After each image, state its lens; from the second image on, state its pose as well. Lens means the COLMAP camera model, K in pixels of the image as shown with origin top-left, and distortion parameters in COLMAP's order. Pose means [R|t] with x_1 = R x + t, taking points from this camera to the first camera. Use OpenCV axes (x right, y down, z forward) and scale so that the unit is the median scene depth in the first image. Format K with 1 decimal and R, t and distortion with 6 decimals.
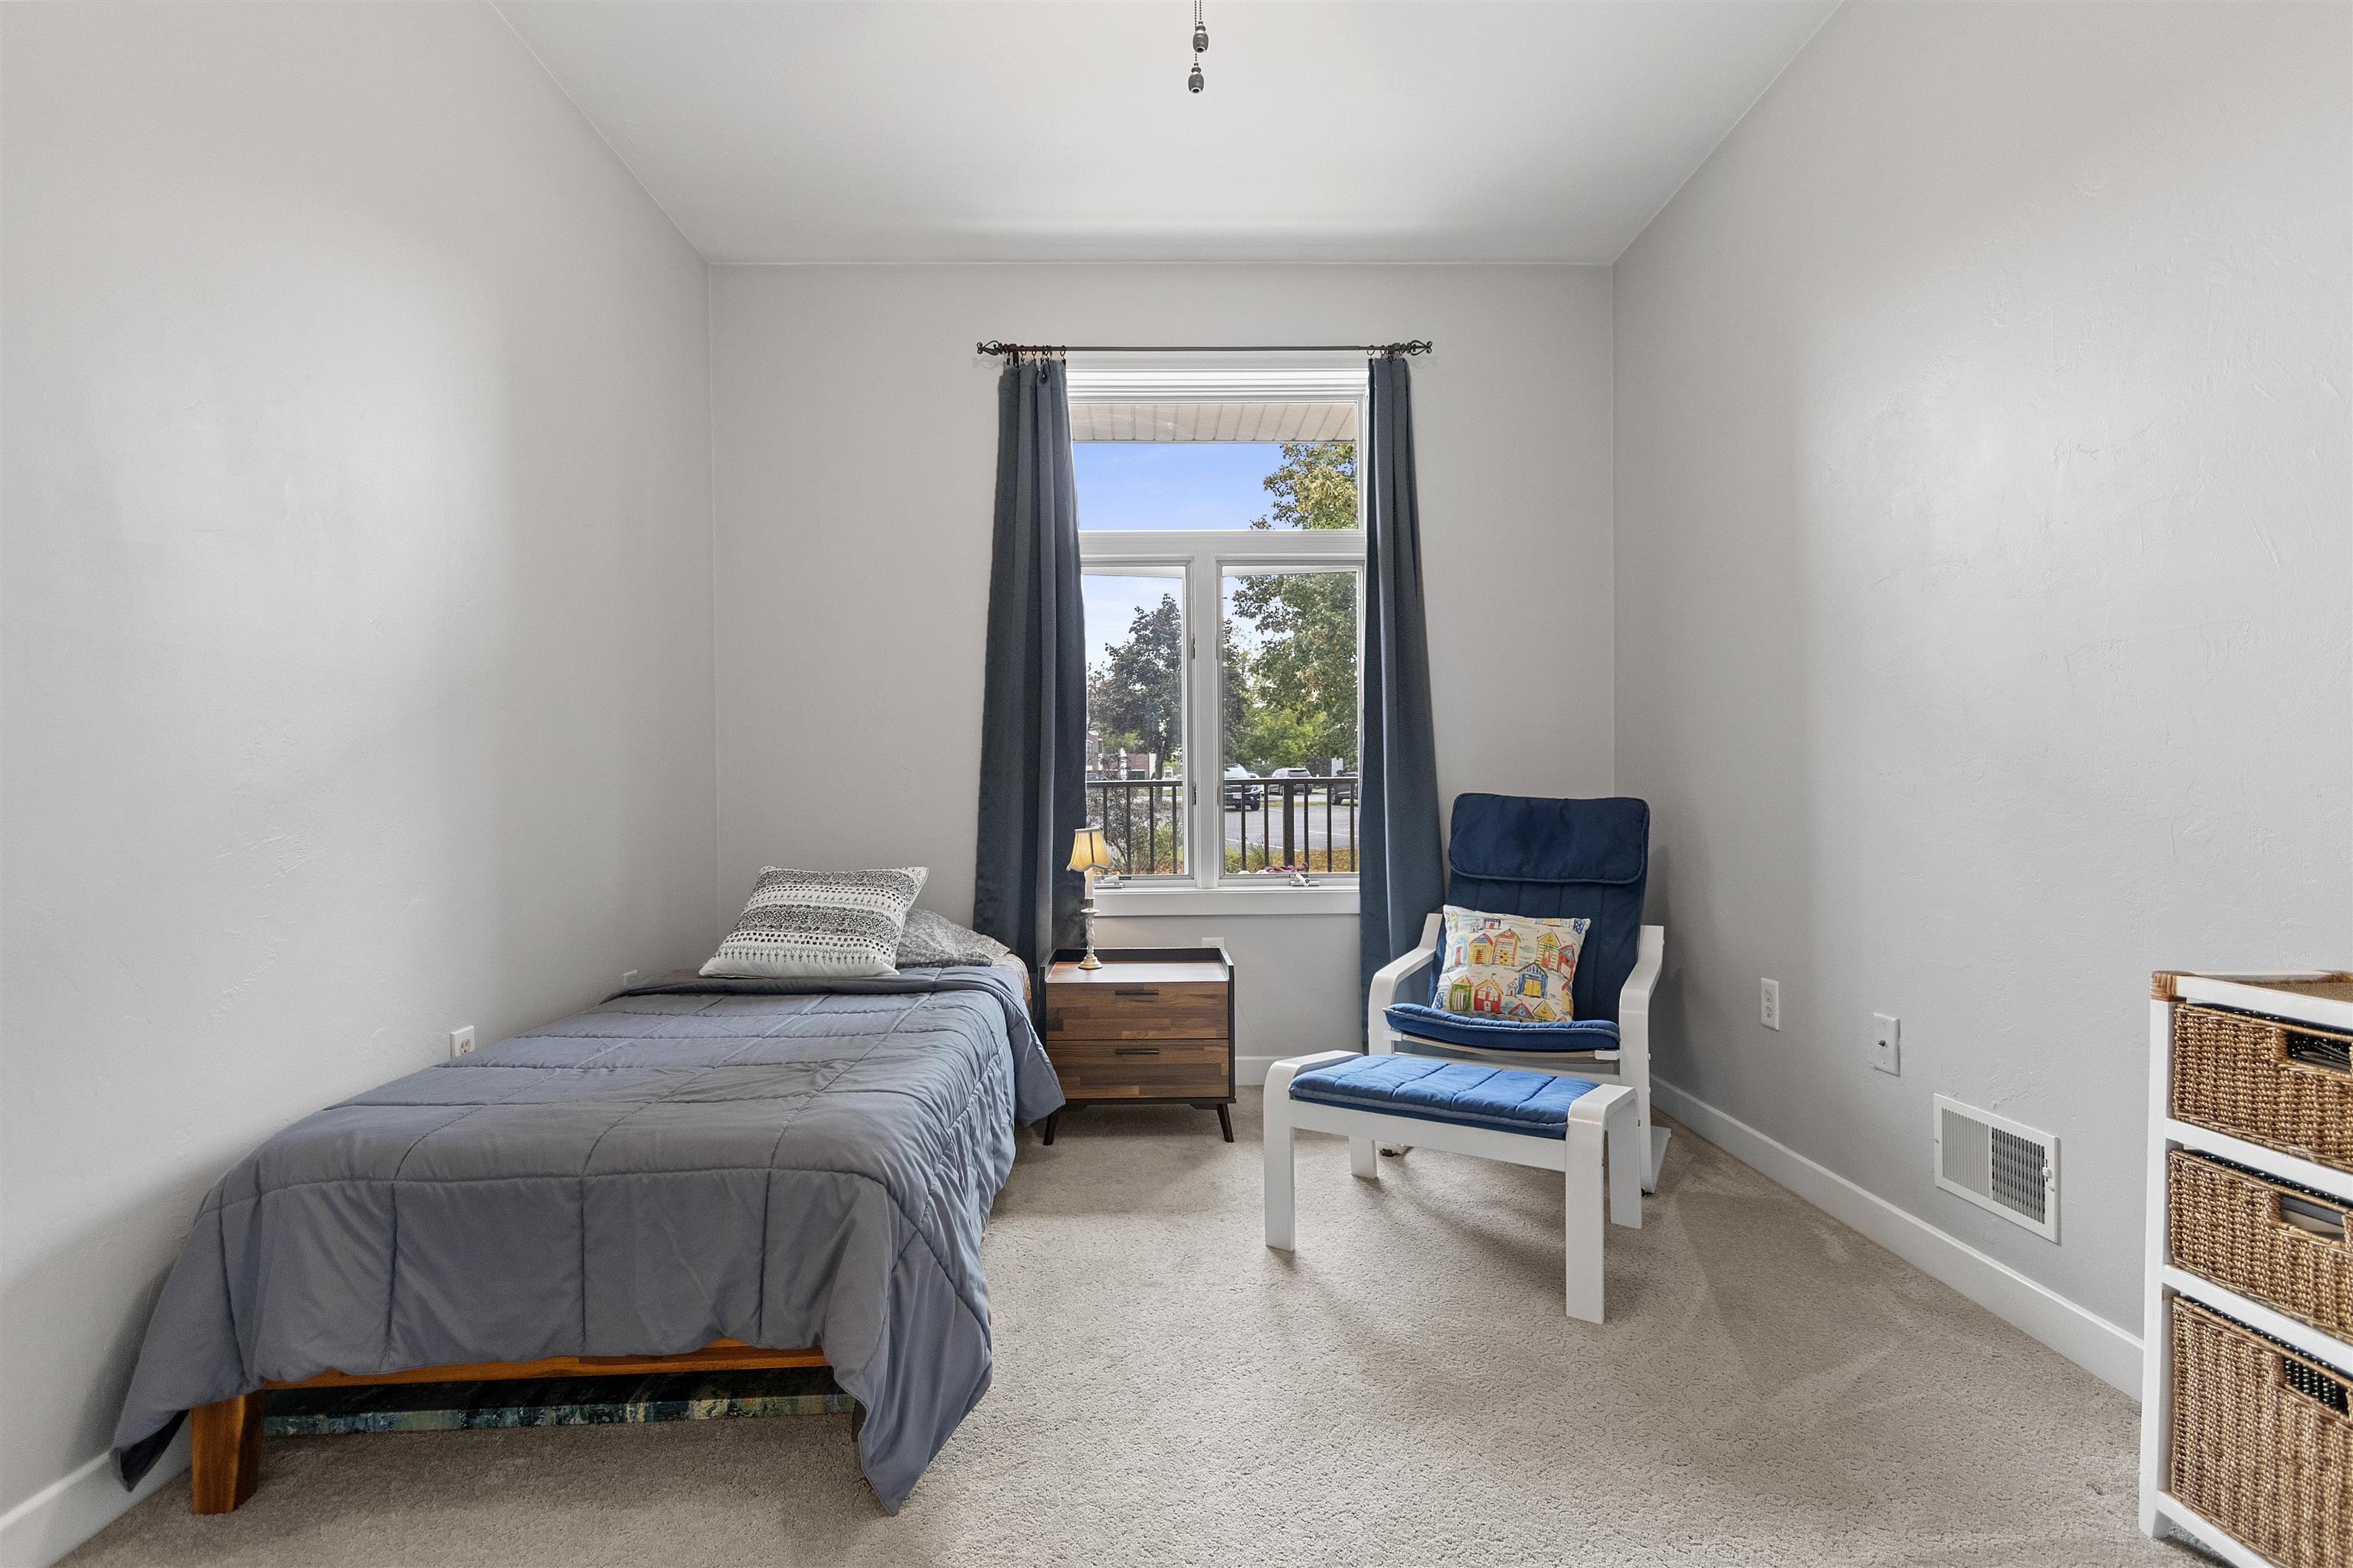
lens RADIAL K [[1088.7, 0, 1174.2], [0, 1088.7, 809.8], [0, 0, 1]] dist [0.016071, -0.000968]
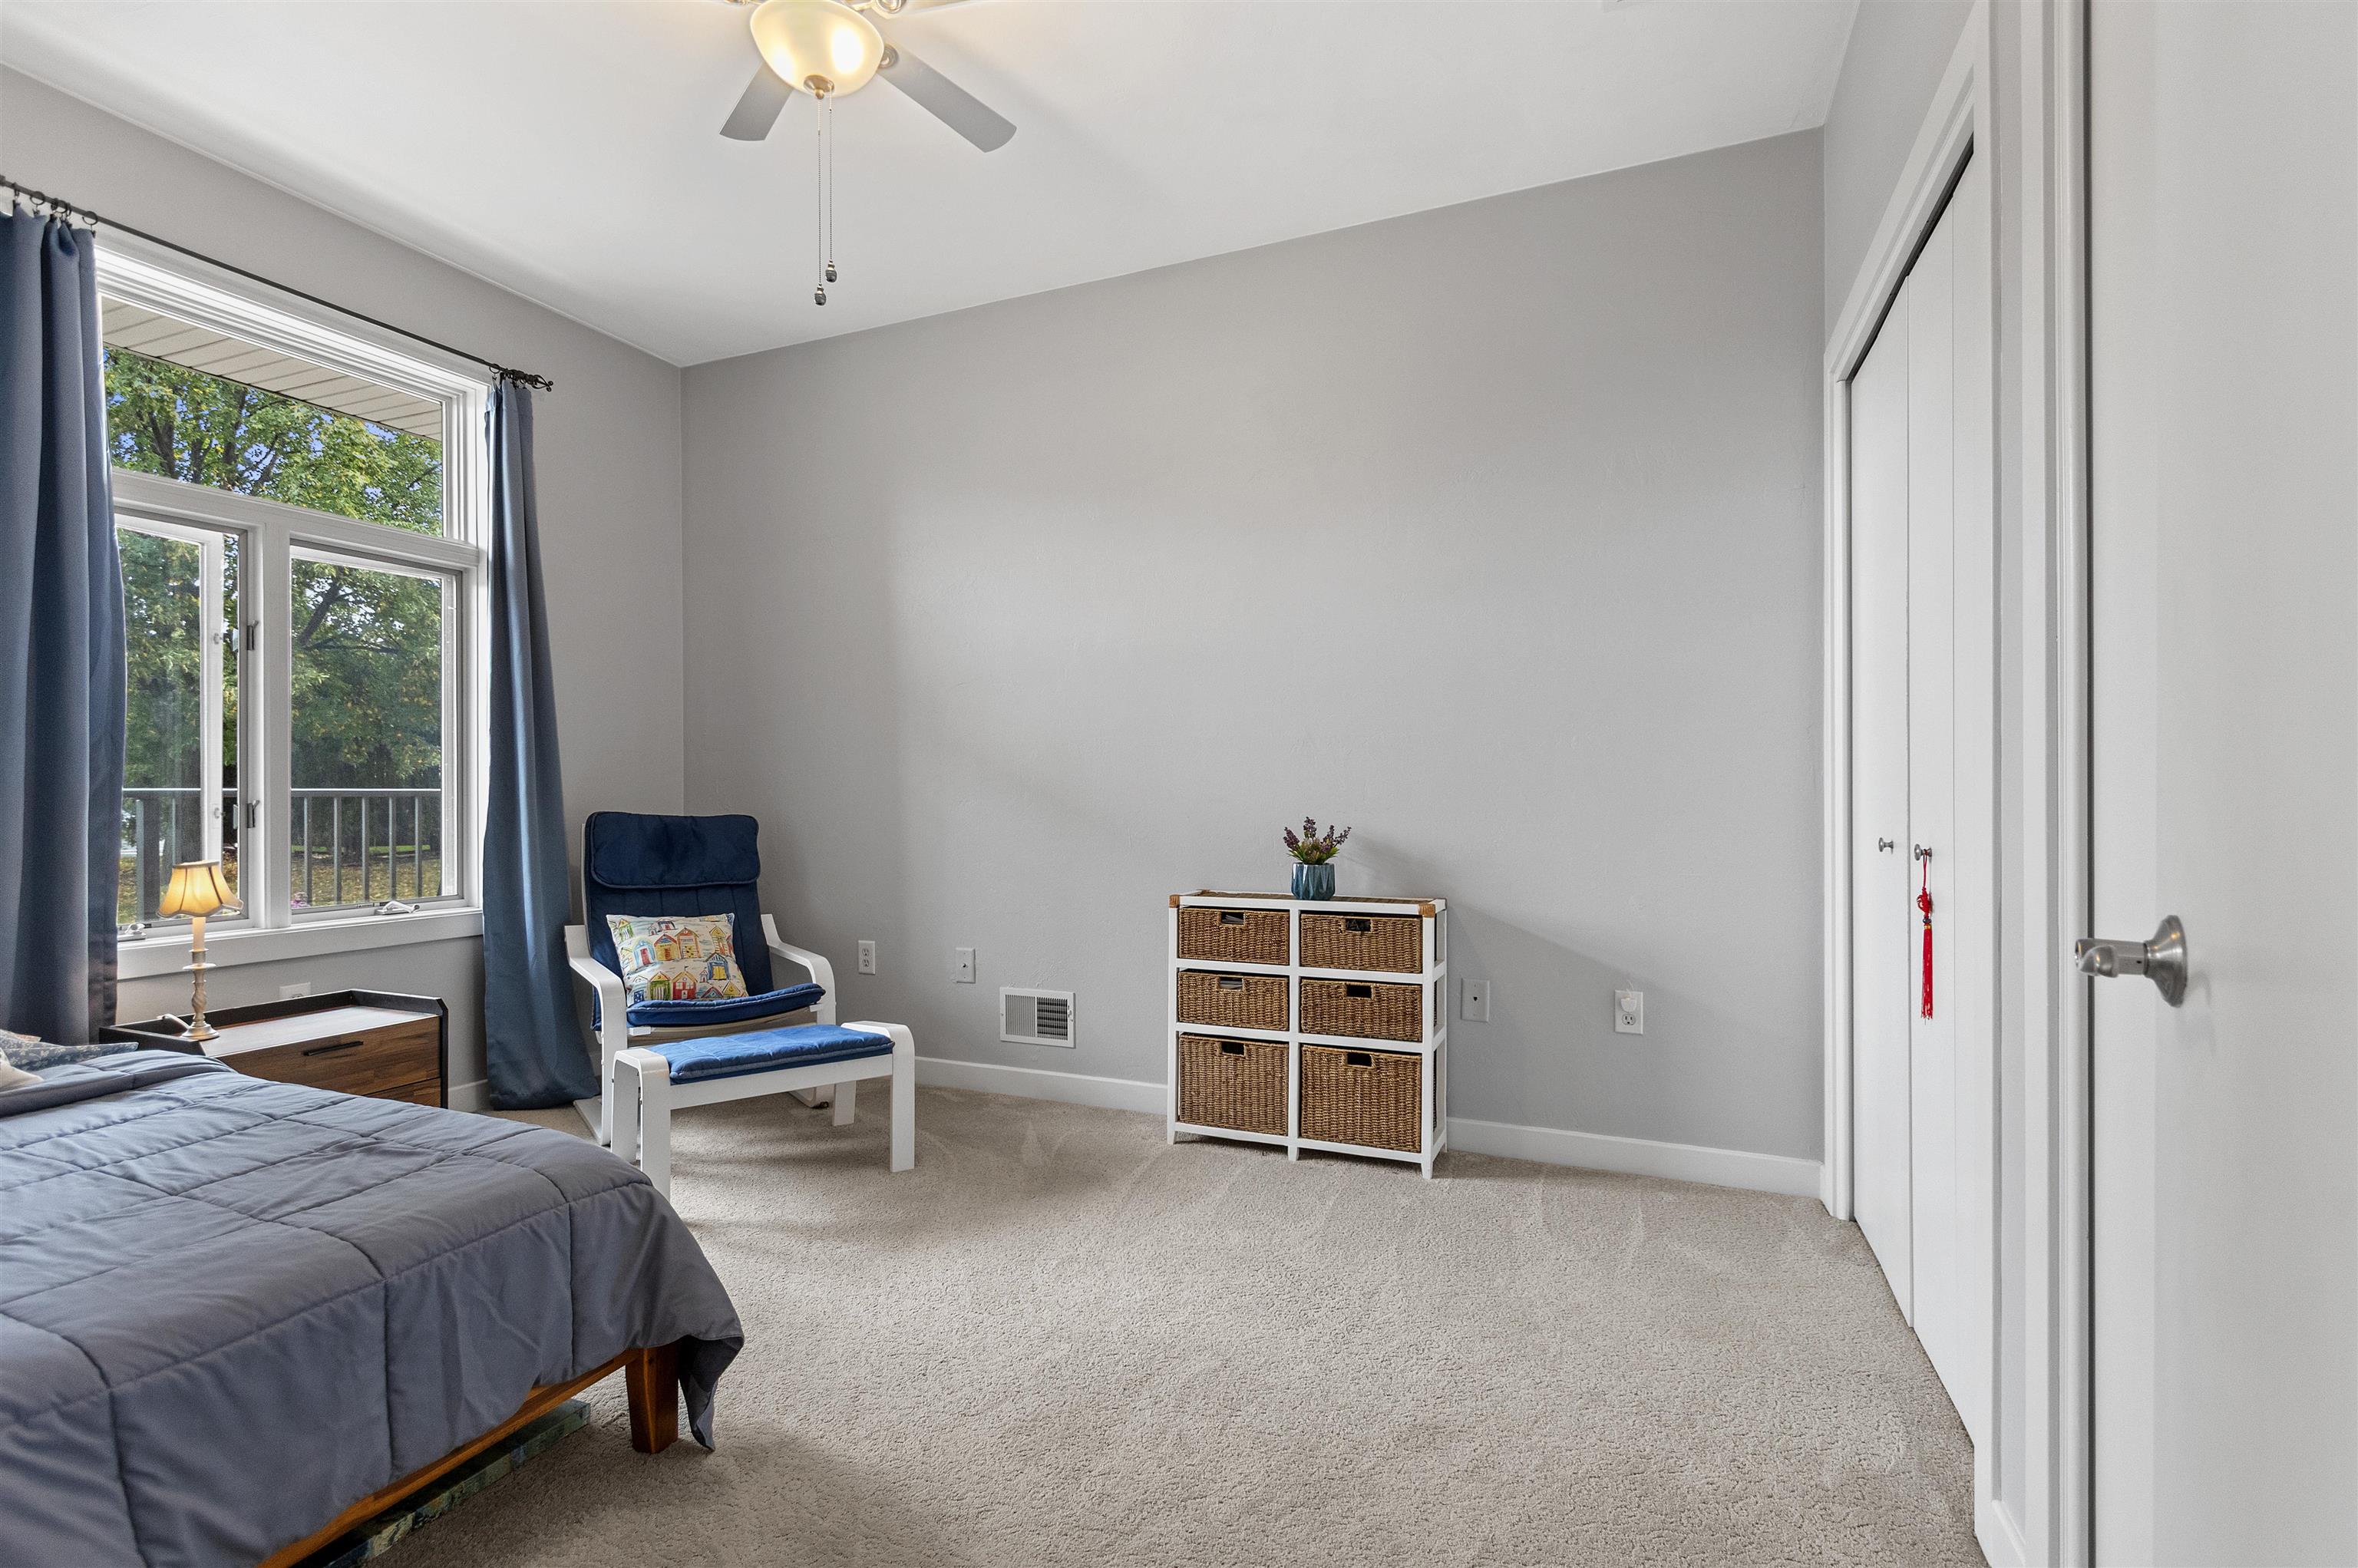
lens RADIAL K [[1090.9, 0, 1175.9], [0, 1090.9, 786.1], [0, 0, 1]] dist [0.016071, -0.000968]
pose [[0.407761, 0.012555, 0.913002, -0.737137], [0.006854, 0.999835, -0.016810, -0.027001], [-0.913063, 0.013112, 0.407608, 0.040825]]
